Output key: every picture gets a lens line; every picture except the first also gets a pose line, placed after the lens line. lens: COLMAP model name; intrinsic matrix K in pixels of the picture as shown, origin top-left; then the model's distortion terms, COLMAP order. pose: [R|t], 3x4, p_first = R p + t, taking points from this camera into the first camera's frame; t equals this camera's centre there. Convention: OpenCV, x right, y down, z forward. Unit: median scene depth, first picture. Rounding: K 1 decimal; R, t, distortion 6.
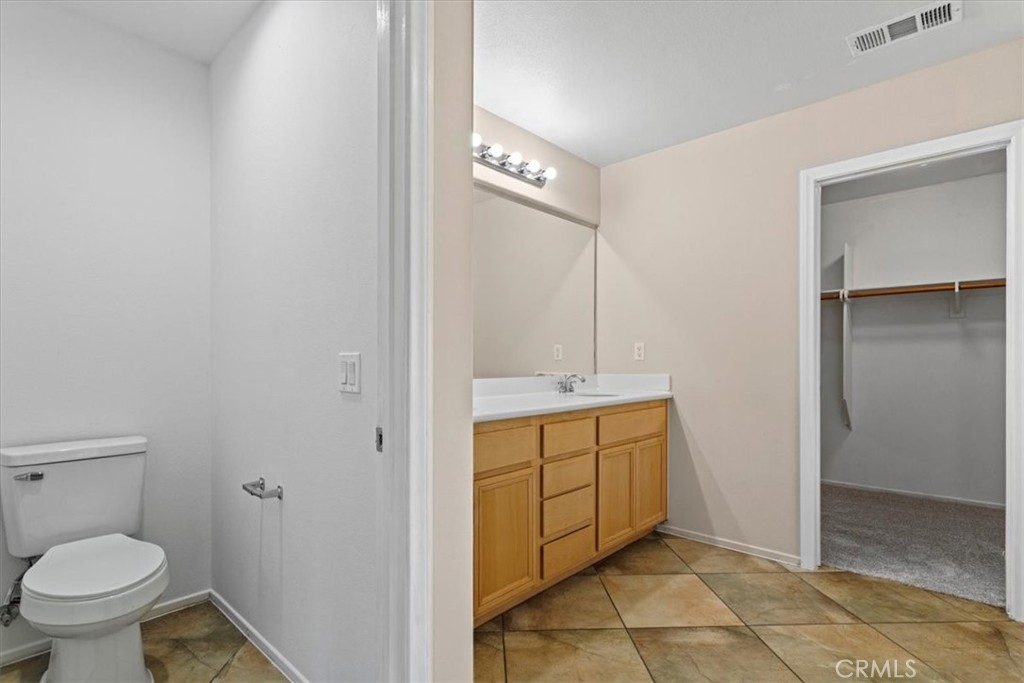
lens RADIAL K [[503.3, 0, 511.0], [0, 503.3, 342.8], [0, 0, 1]] dist [0.006158, -0.002361]
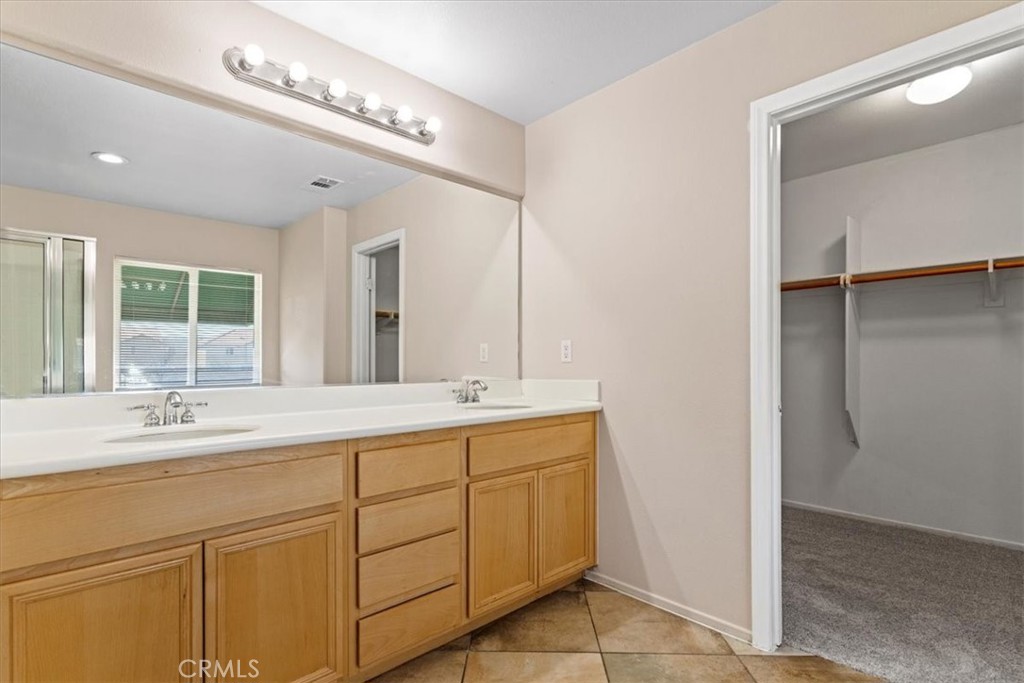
lens RADIAL K [[503.3, 0, 509.7], [0, 503.3, 344.6], [0, 0, 1]] dist [0.006158, -0.002361]
pose [[0.997708, -0.004590, -0.067510, 0.257809], [0.004520, 0.999989, -0.001192, 0.008482], [0.067514, 0.000884, 0.997718, 0.232606]]
